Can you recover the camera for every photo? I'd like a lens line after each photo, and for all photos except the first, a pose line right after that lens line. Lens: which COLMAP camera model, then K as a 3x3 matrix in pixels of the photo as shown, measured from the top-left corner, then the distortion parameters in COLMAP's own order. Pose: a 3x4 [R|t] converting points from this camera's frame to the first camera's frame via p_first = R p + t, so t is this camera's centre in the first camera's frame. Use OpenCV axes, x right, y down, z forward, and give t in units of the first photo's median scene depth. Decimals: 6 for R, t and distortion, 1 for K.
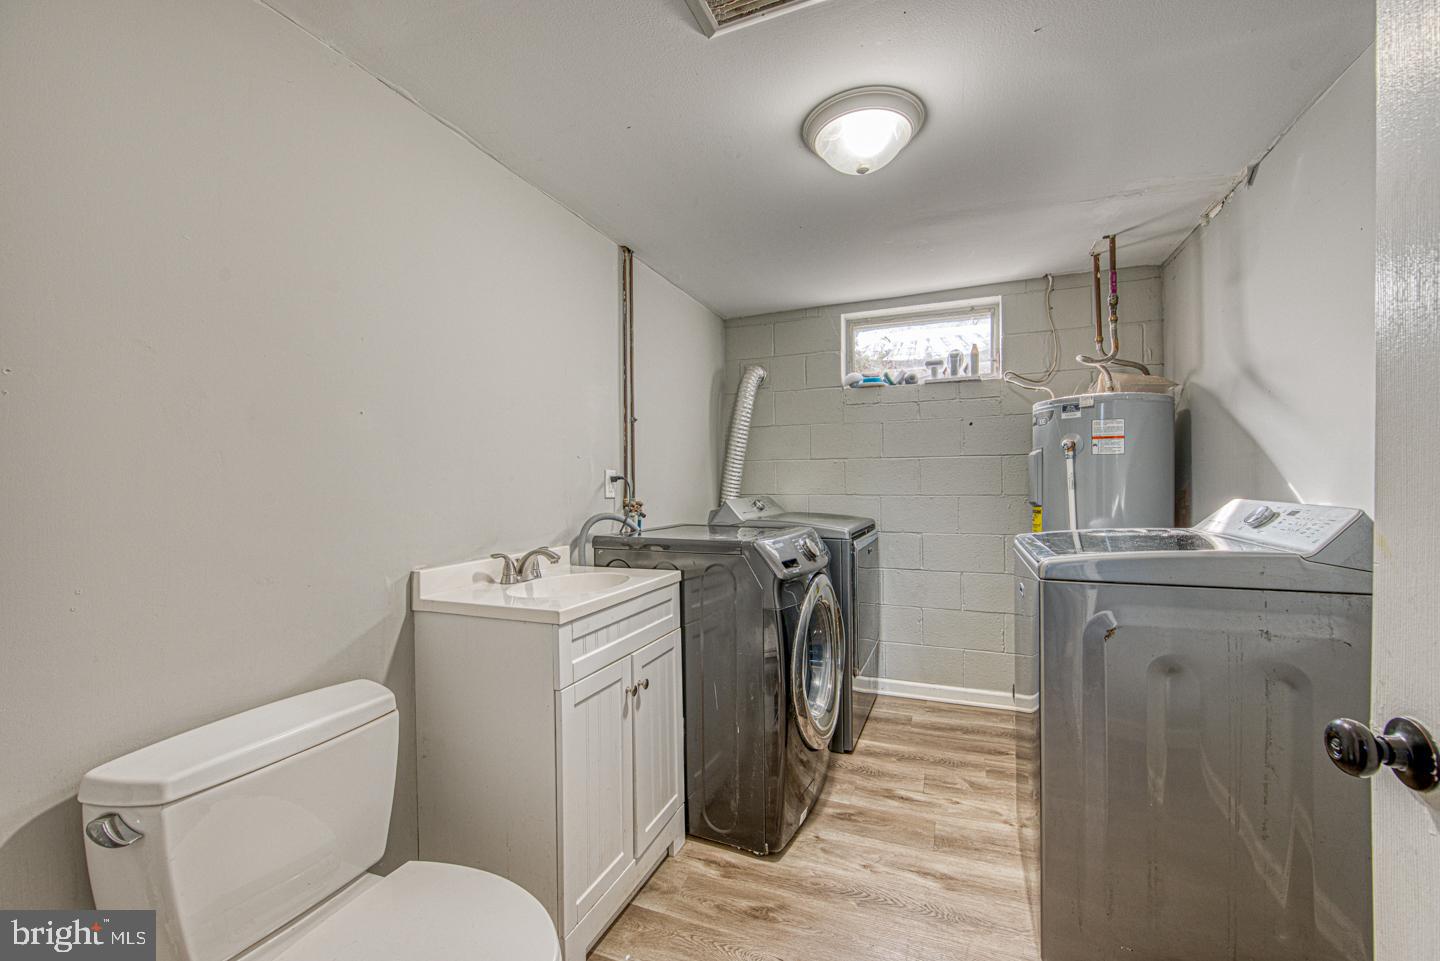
lens RADIAL K [[564.8, 0, 720.0], [0, 564.8, 480.5], [0, 0, 1]] dist [-0.000366, 0.000091]
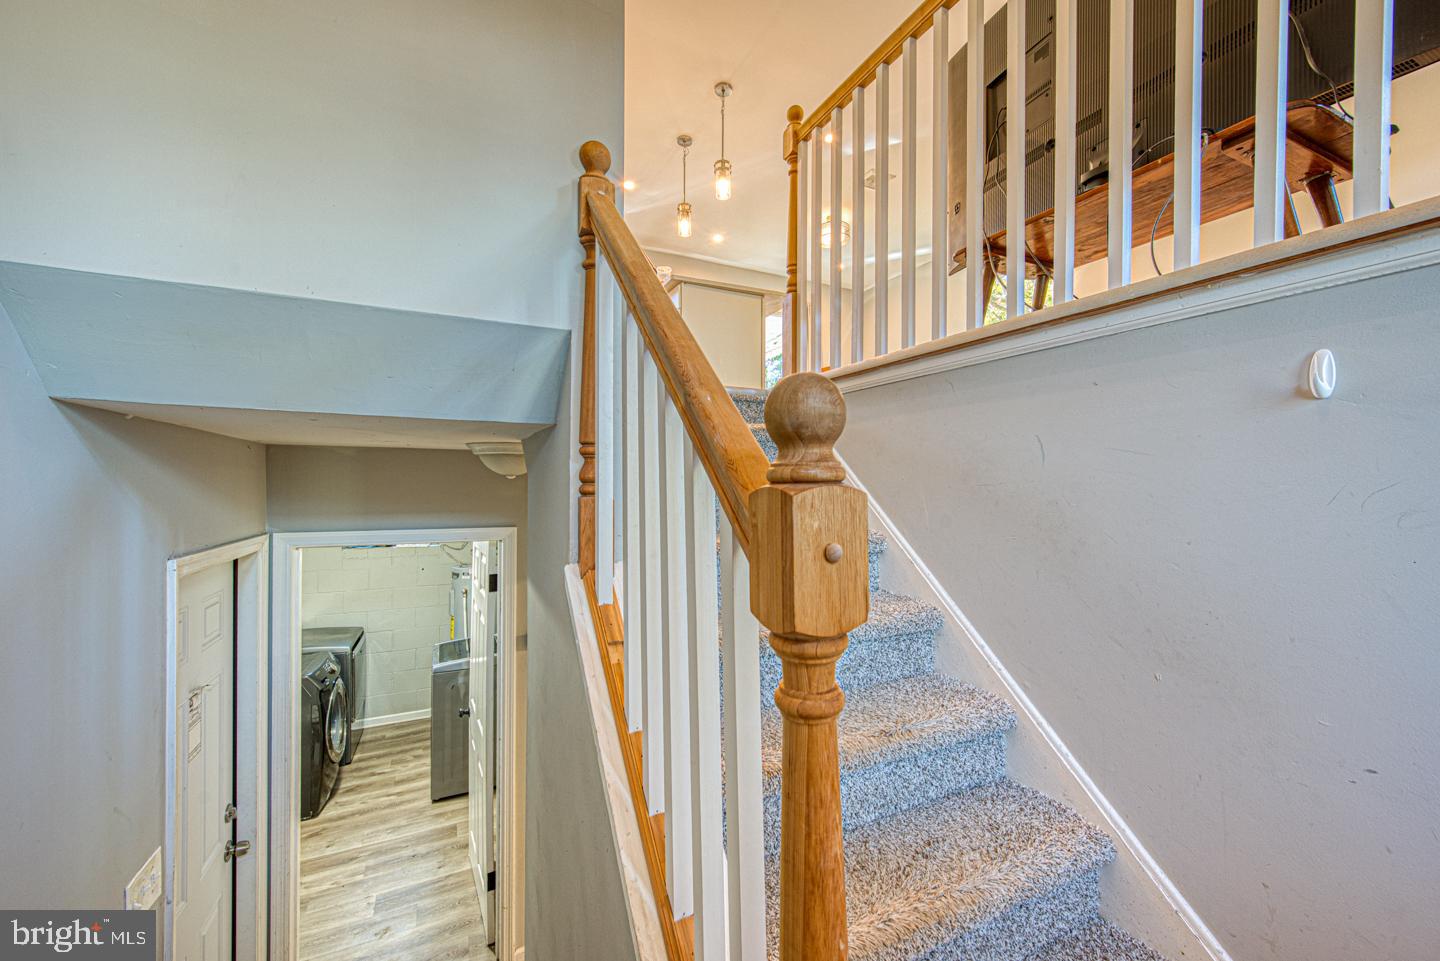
lens RADIAL K [[564.8, 0, 720.0], [0, 564.8, 480.5], [0, 0, 1]] dist [-0.000366, 0.000091]
pose [[0.656213, 0.013258, 0.754459, -0.427858], [-0.008046, 0.999912, -0.010574, -0.498475], [-0.754533, 0.000869, 0.656262, -1.284740]]
